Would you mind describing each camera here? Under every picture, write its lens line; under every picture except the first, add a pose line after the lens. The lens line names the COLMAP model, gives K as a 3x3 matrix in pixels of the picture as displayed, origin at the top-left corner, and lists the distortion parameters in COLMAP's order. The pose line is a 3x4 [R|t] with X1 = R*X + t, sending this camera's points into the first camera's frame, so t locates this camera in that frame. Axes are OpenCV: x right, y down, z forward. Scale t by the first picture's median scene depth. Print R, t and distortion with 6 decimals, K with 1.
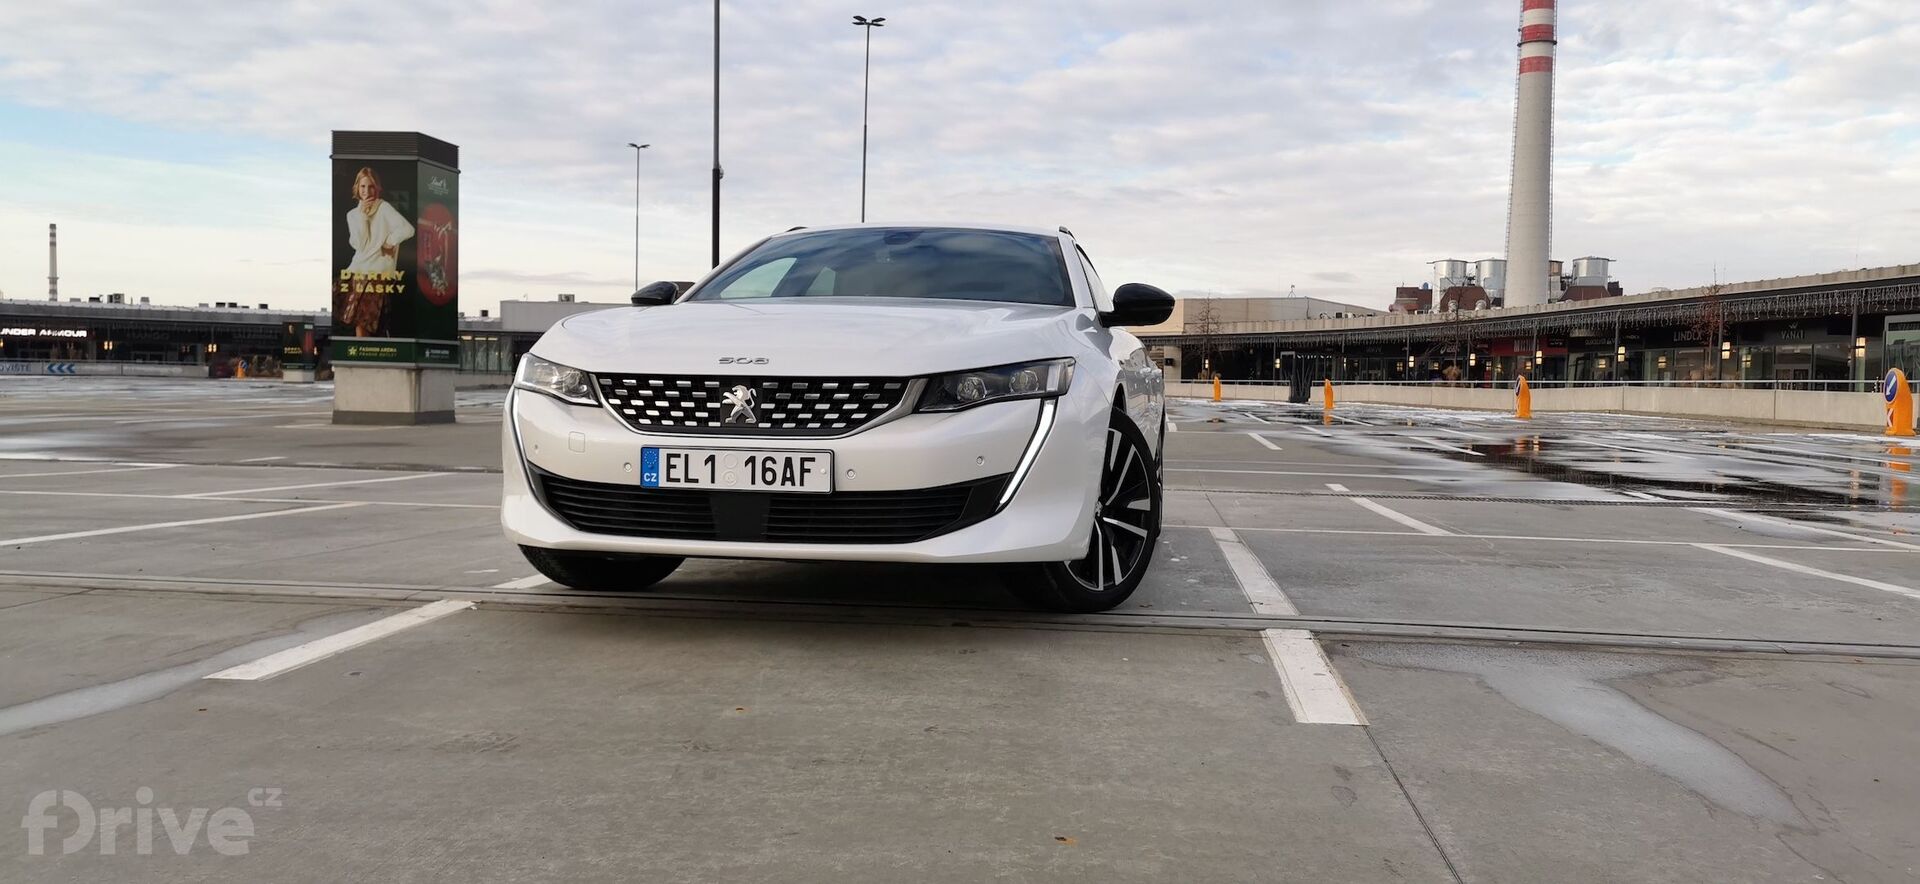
lens RADIAL K [[1502.2, 0, 967.3], [0, 1502.2, 447.5], [0, 0, 1]] dist [0.068533, -0.089454]
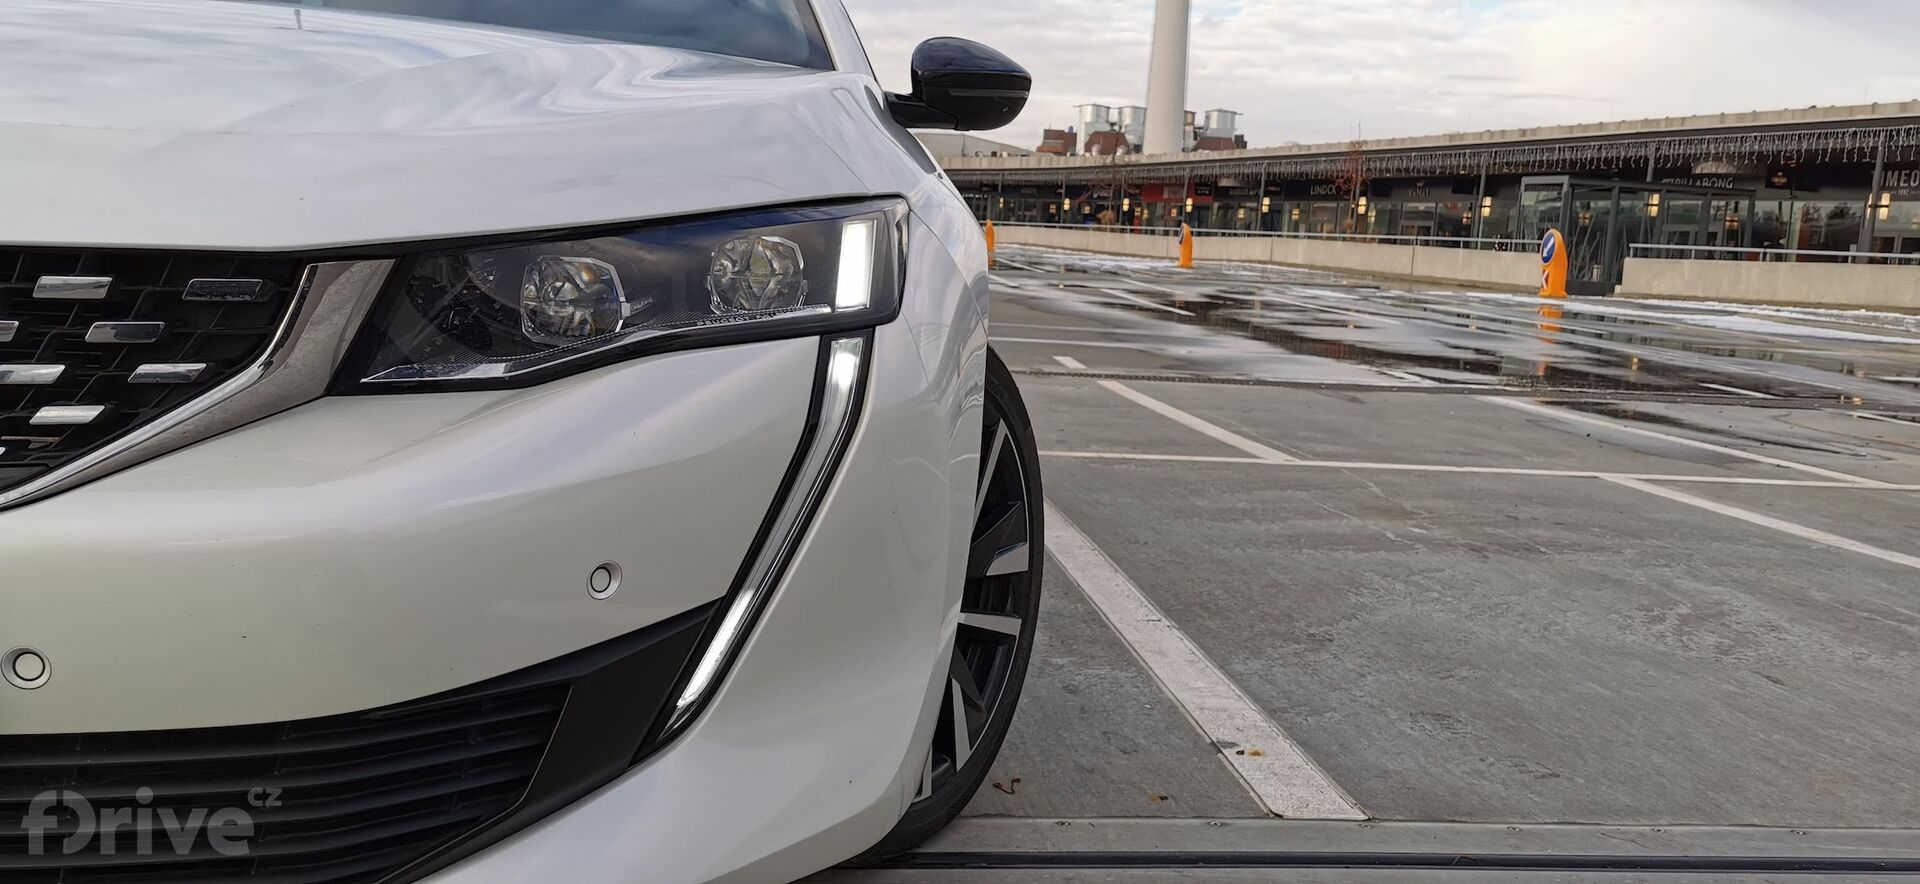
lens RADIAL K [[1502.2, 0, 990.6], [0, 1502.2, 429.1], [0, 0, 1]] dist [0.068533, -0.089454]
pose [[0.969022, 0.001132, 0.246973, 0.001567], [-0.025378, 0.995152, 0.095013, -0.007782], [-0.245668, -0.098338, 0.964353, 0.126922]]
